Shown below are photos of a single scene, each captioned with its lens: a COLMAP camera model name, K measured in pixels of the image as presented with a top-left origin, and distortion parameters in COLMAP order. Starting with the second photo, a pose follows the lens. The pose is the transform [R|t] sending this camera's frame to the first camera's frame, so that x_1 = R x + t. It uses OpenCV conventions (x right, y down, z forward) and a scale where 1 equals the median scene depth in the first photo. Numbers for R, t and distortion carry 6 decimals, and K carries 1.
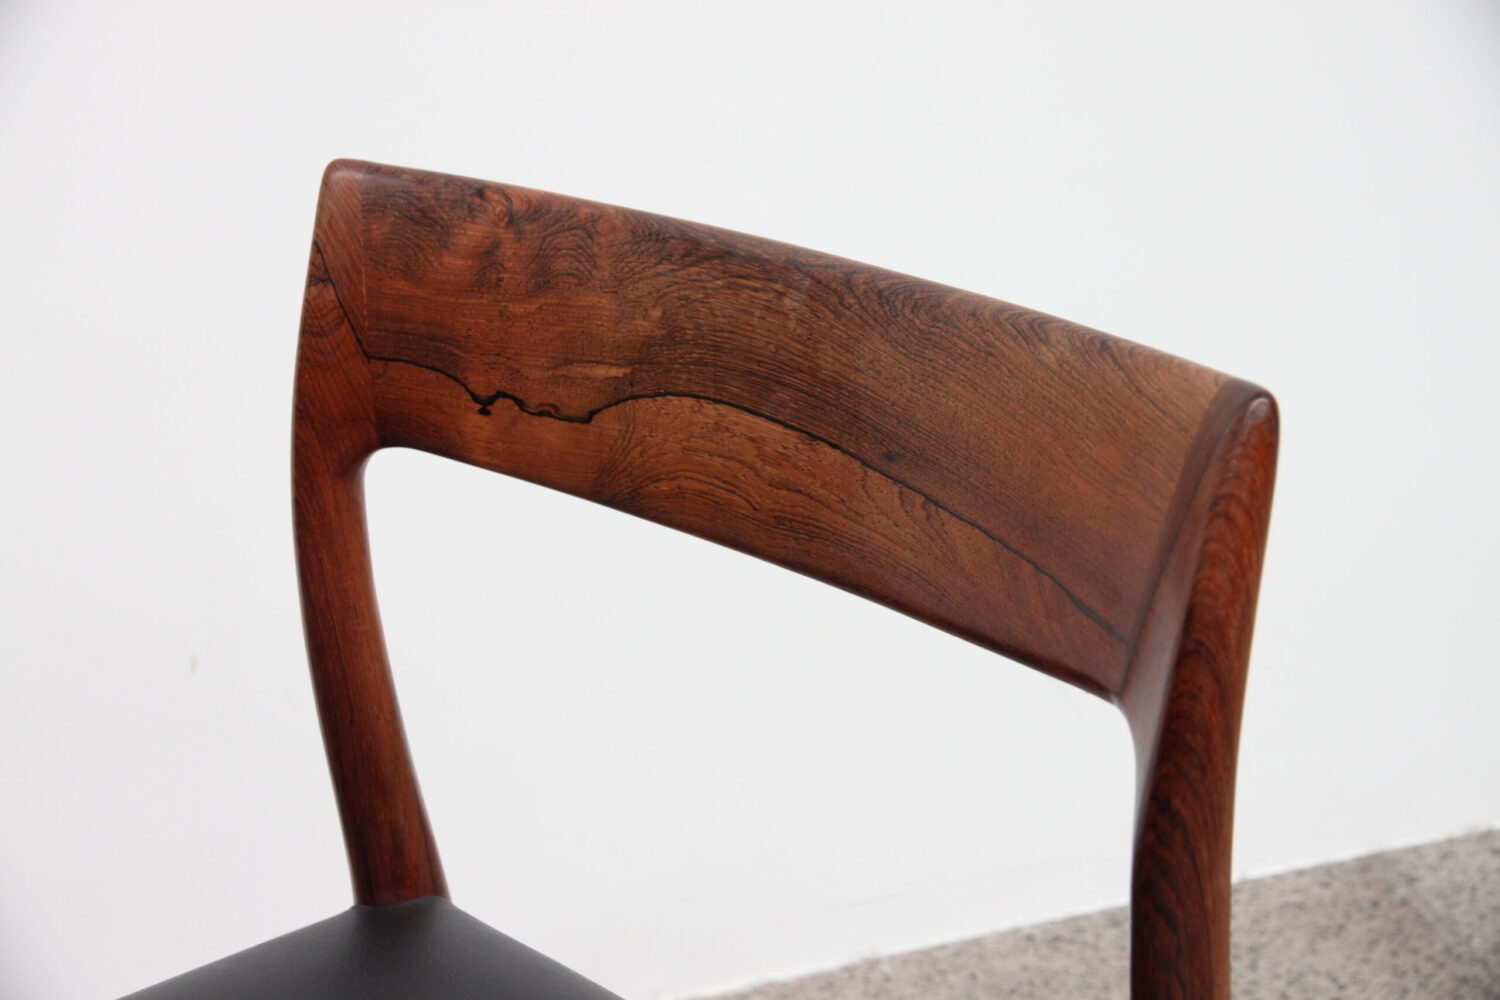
lens RADIAL K [[2424.0, 0, 750.7], [0, 2424.0, 499.5], [0, 0, 1]] dist [0.017382, 0.000000]
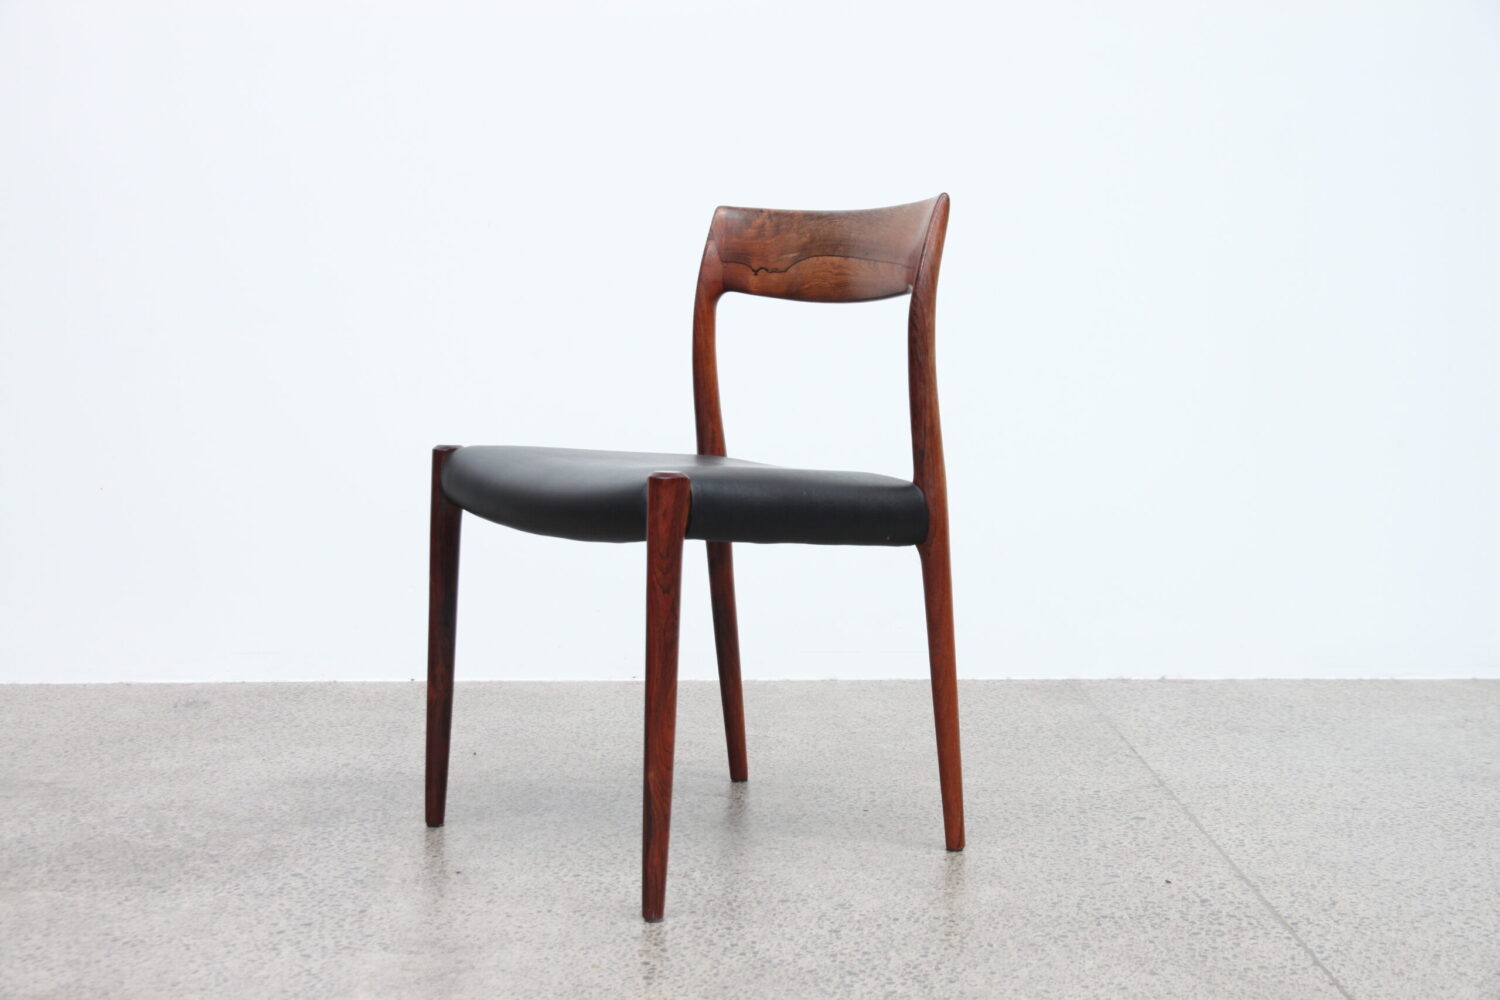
lens RADIAL K [[2049.5, 0, 752.6], [0, 2049.5, 499.8], [0, 0, 1]] dist [0.042216, 0.000000]
pose [[0.975370, 0.030882, -0.218401, 0.488127], [-0.113277, 0.919736, -0.375839, 1.261516], [0.189265, 0.391322, 0.900581, -1.322853]]
